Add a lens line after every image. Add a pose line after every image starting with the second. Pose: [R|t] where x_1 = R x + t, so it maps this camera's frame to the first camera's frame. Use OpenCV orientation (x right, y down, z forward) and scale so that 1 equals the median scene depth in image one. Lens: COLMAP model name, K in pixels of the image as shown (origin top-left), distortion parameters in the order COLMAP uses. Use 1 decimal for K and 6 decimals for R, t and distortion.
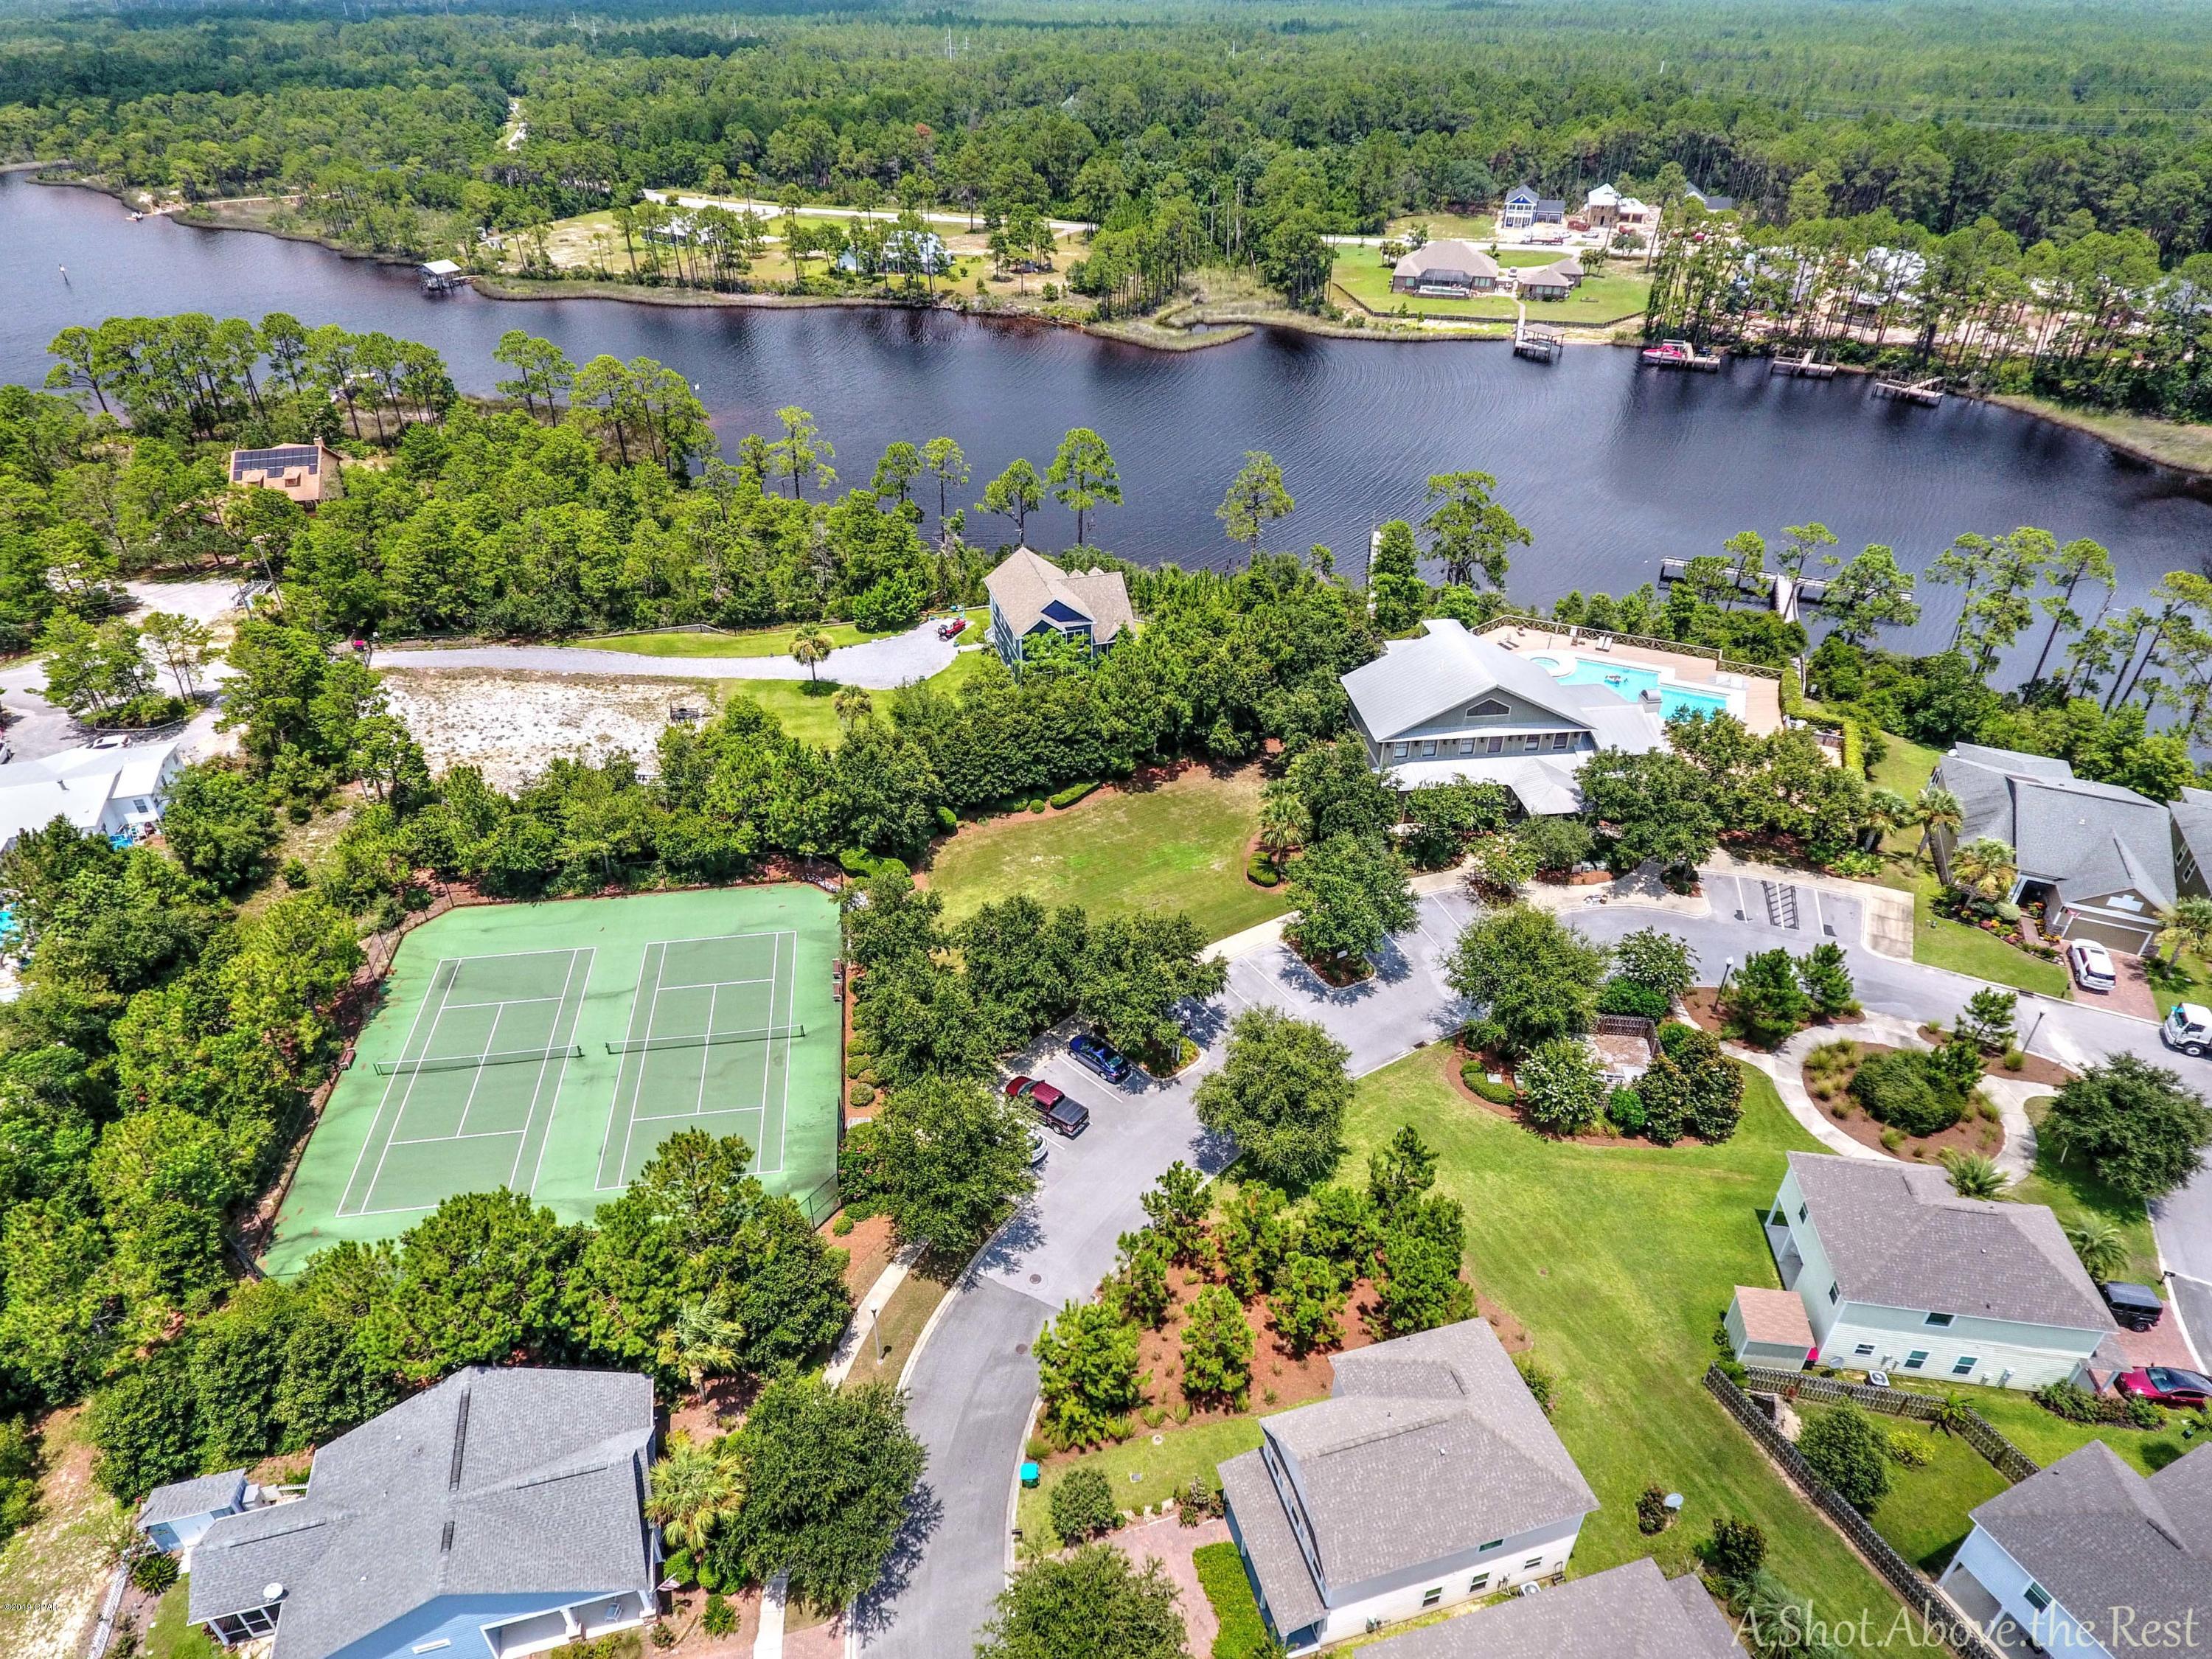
lens RADIAL K [[1389.4, 0, 1106.0], [0, 1389.4, 829.5], [0, 0, 1]] dist [0.007106, -0.015051]
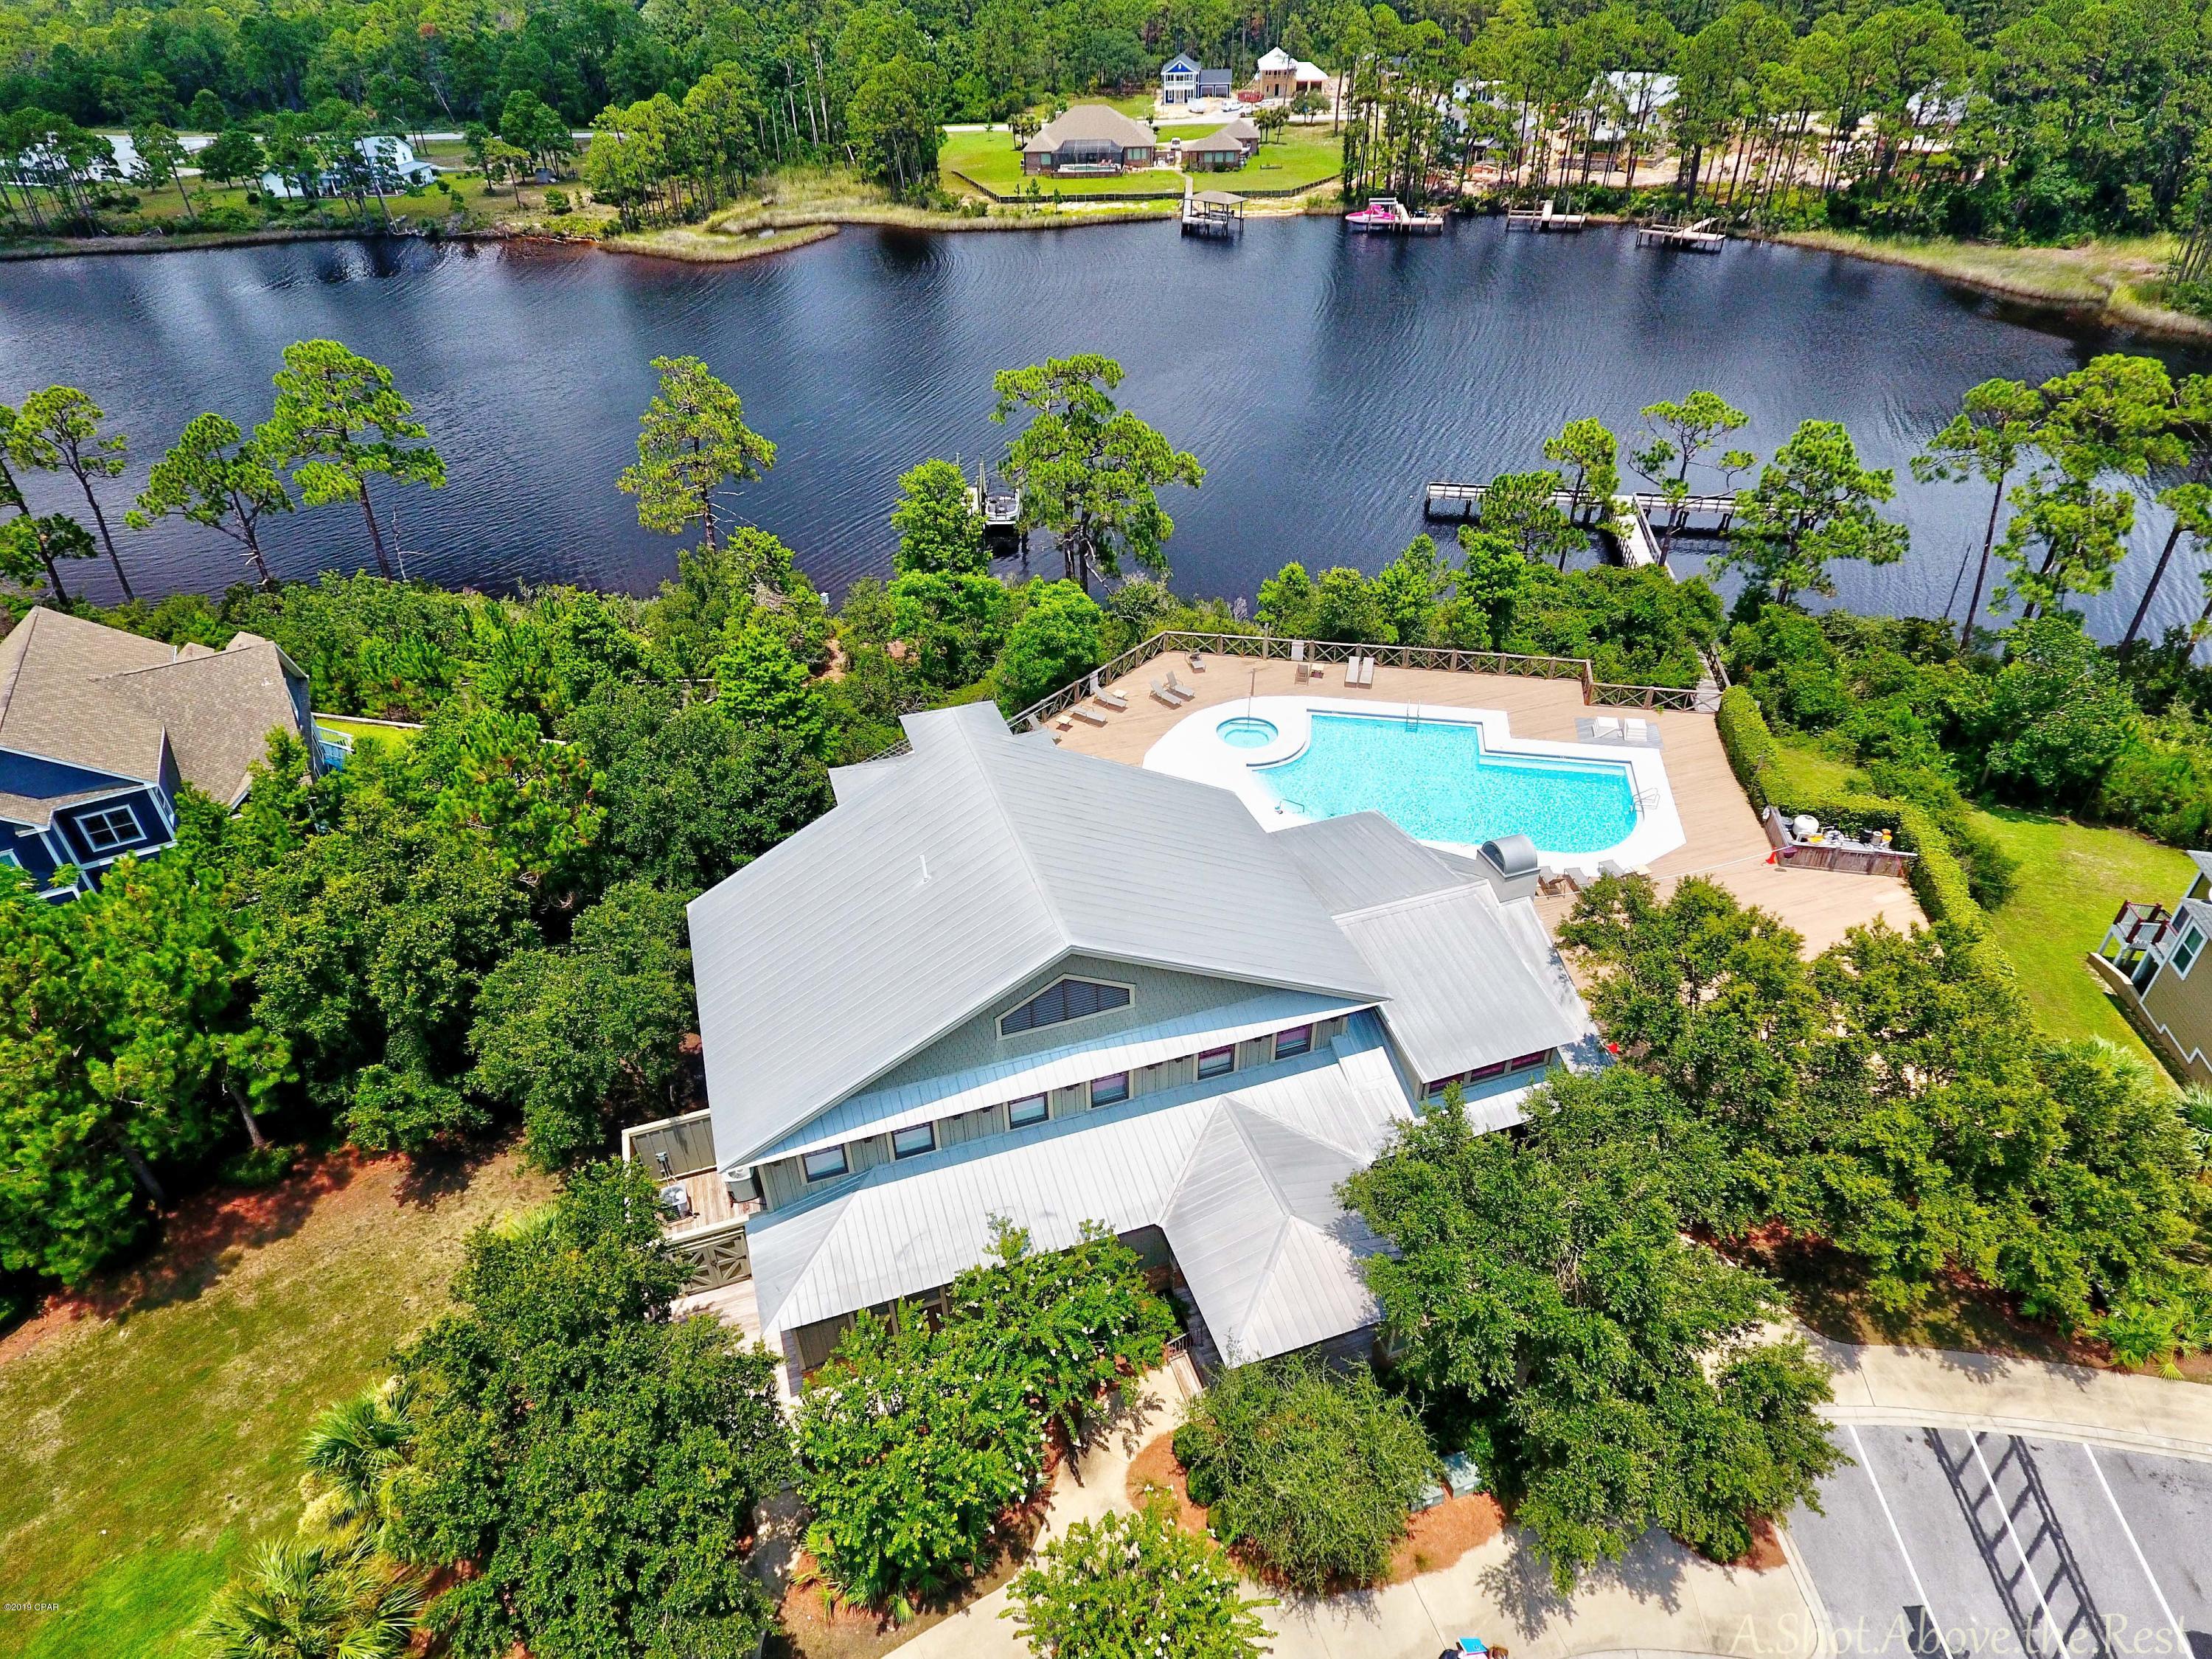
lens RADIAL K [[1389.4, 0, 1106.0], [0, 1389.4, 829.5], [0, 0, 1]] dist [0.007106, -0.015051]
pose [[0.978296, -0.136618, 0.155797, 0.093502], [0.133125, 0.990560, 0.032693, -0.053399], [-0.158793, -0.011243, 0.987248, 0.265367]]
